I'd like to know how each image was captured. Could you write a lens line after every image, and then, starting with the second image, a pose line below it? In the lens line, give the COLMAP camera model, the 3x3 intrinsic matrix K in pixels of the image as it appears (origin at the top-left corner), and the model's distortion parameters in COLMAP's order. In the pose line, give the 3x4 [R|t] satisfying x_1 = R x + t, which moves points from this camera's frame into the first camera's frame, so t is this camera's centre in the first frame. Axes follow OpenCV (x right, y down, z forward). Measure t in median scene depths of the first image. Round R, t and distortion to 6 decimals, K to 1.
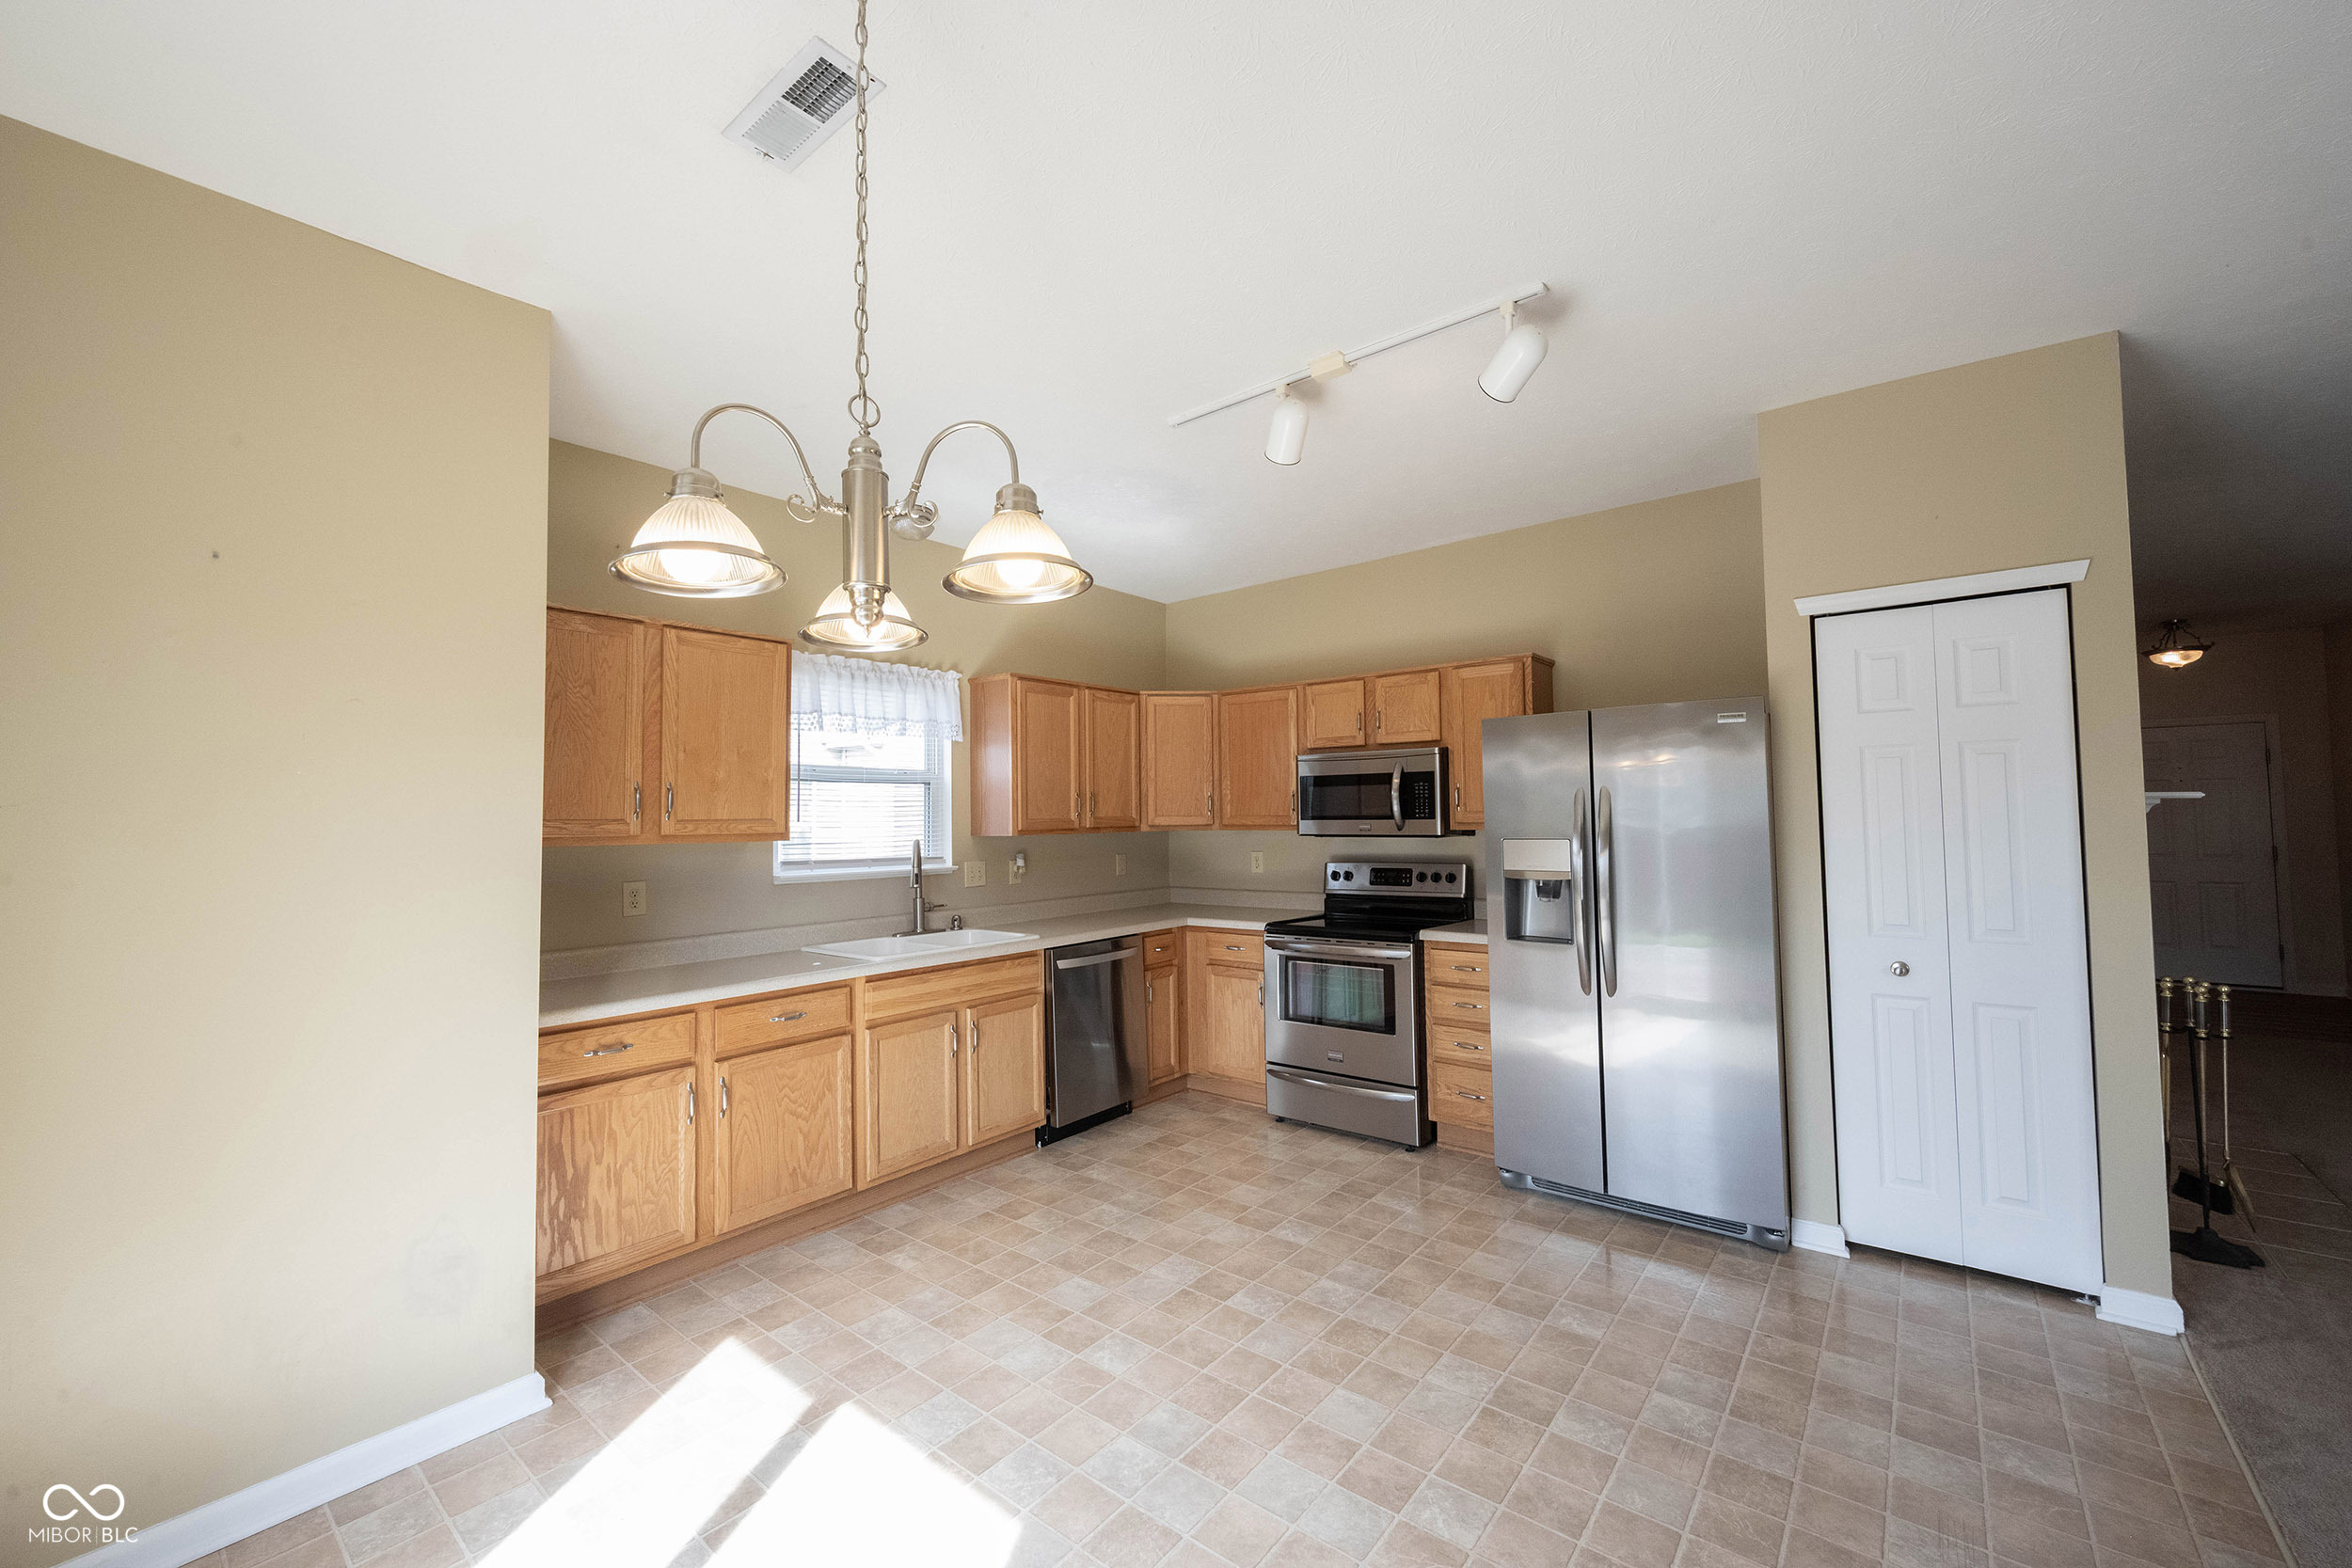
lens RADIAL K [[920.4, 0, 1175.3], [0, 920.4, 795.7], [0, 0, 1]] dist [-0.004230, 0.000466]
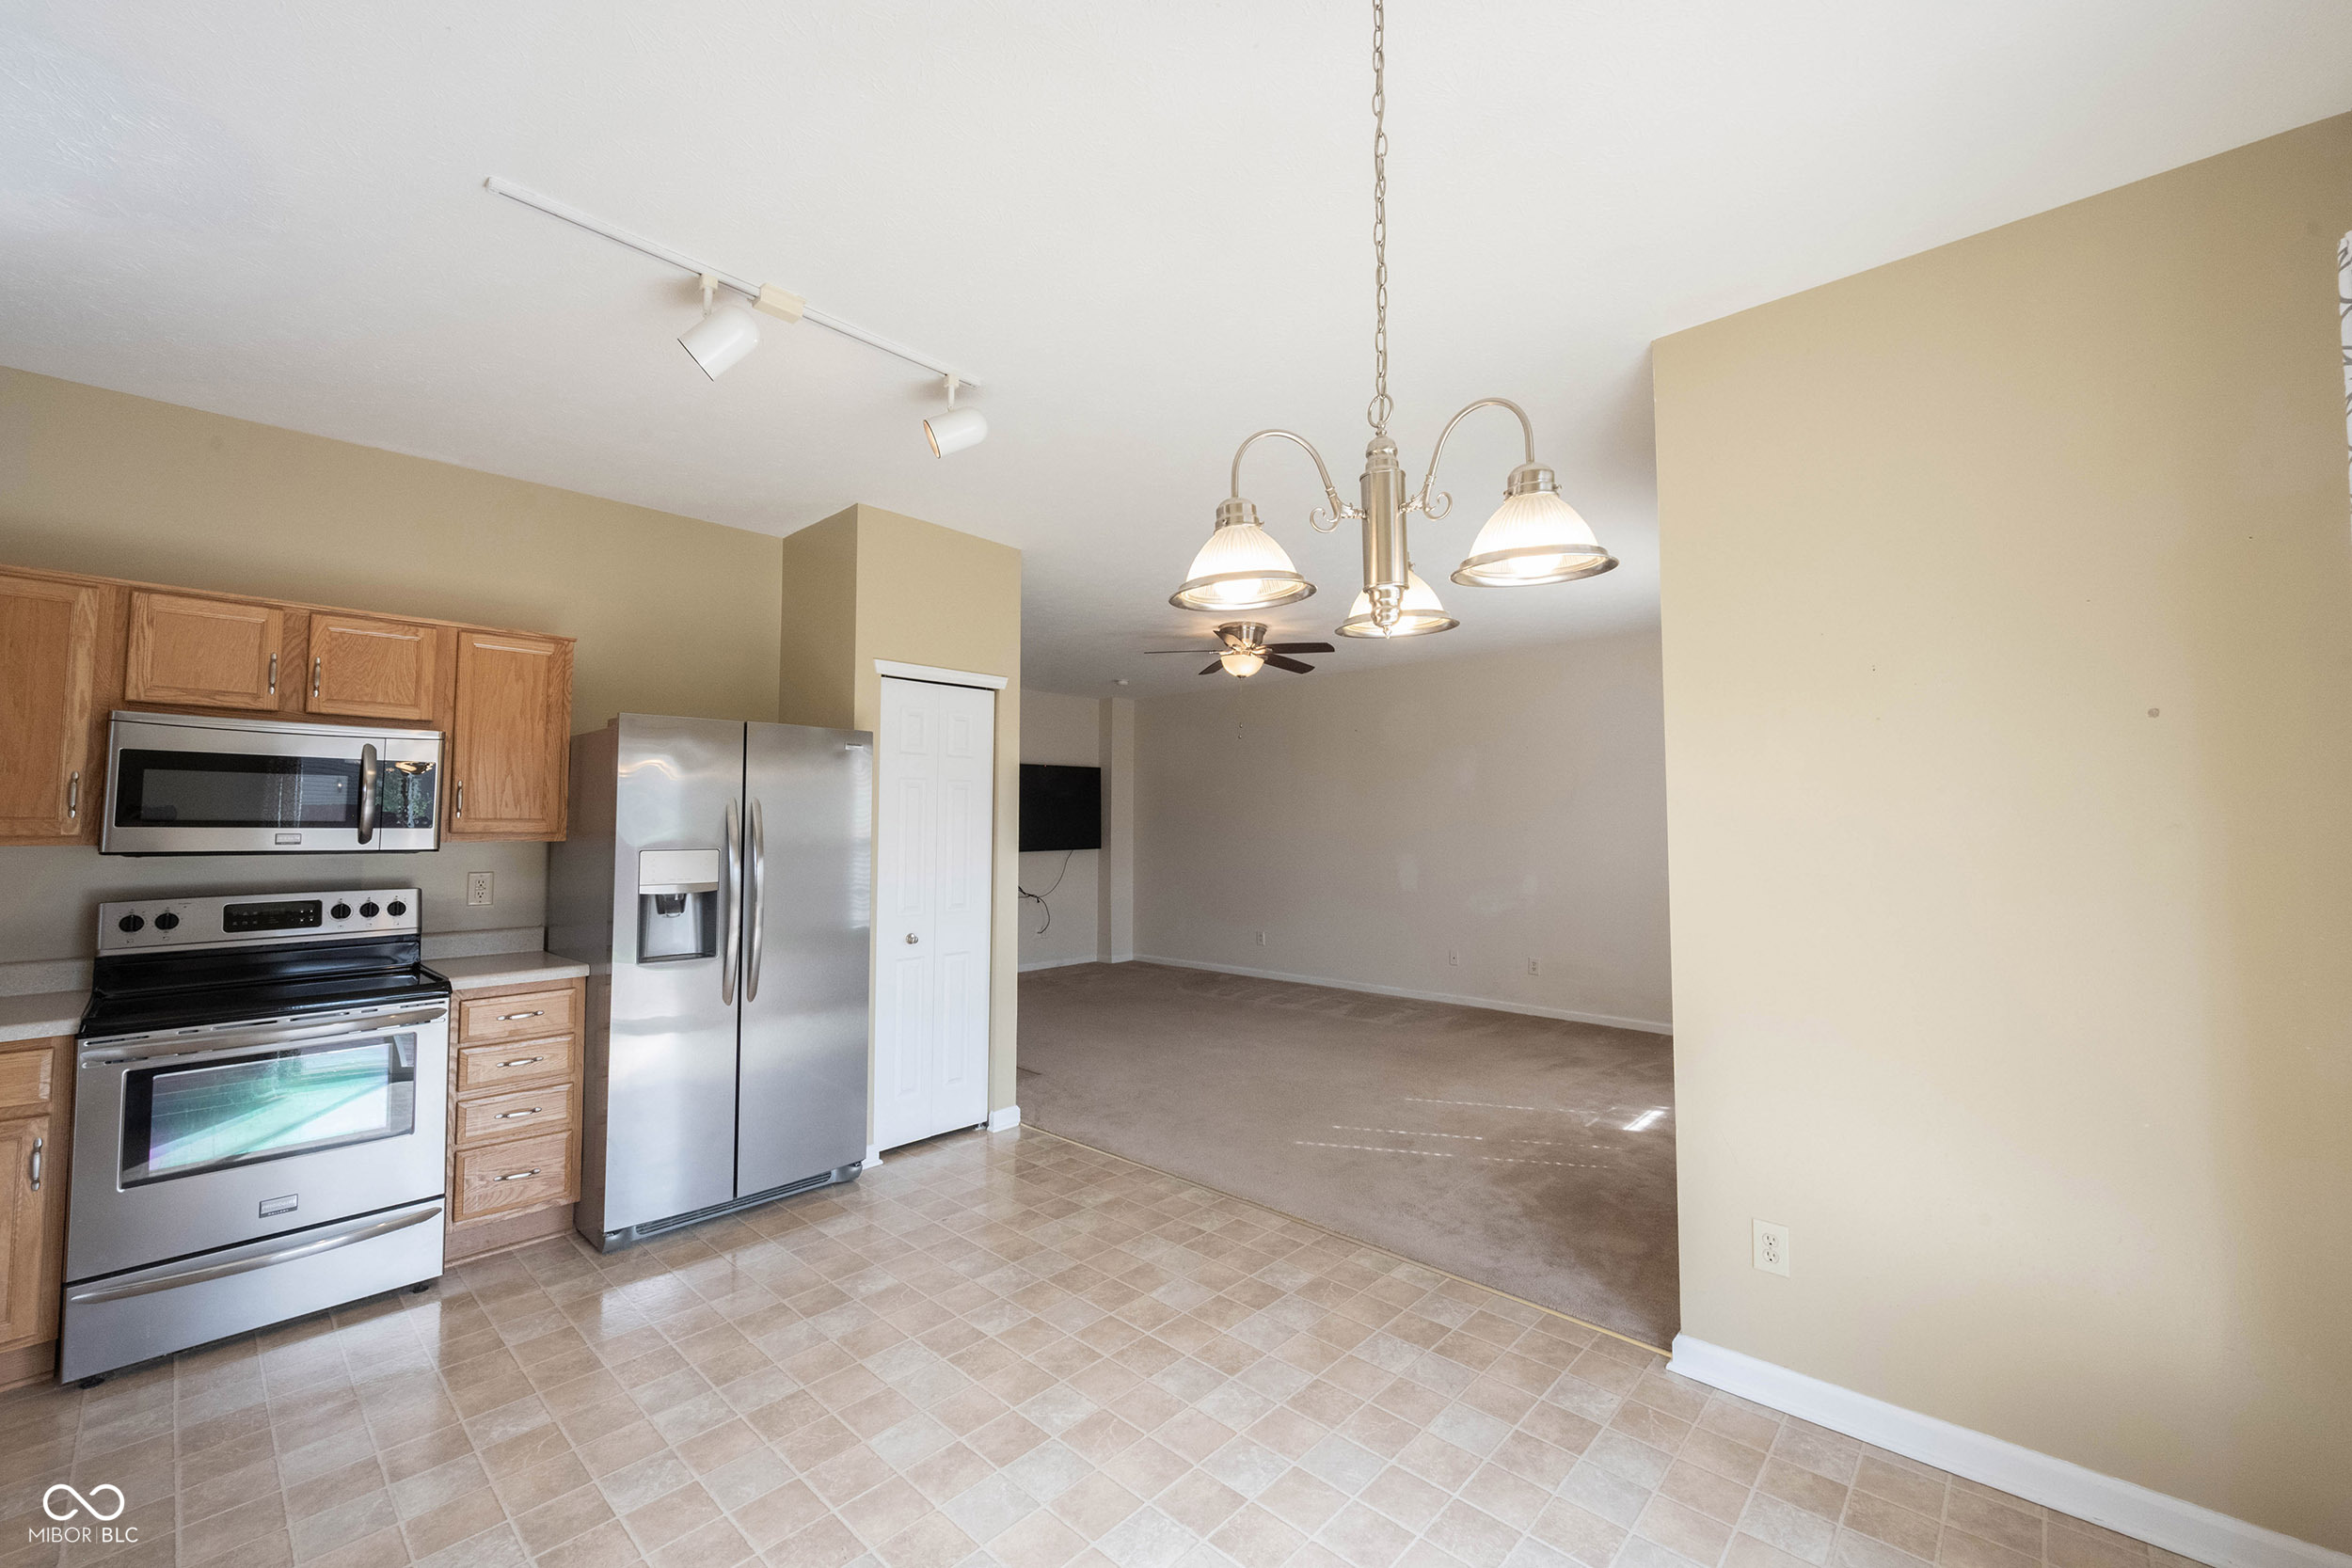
lens RADIAL K [[920.4, 0, 1169.4], [0, 920.4, 776.7], [0, 0, 1]] dist [-0.004230, 0.000466]
pose [[0.067638, 0.071777, 0.995125, -0.496704], [-0.024685, 0.997224, -0.070251, 0.026000], [-0.997404, -0.019813, 0.069222, 0.424409]]
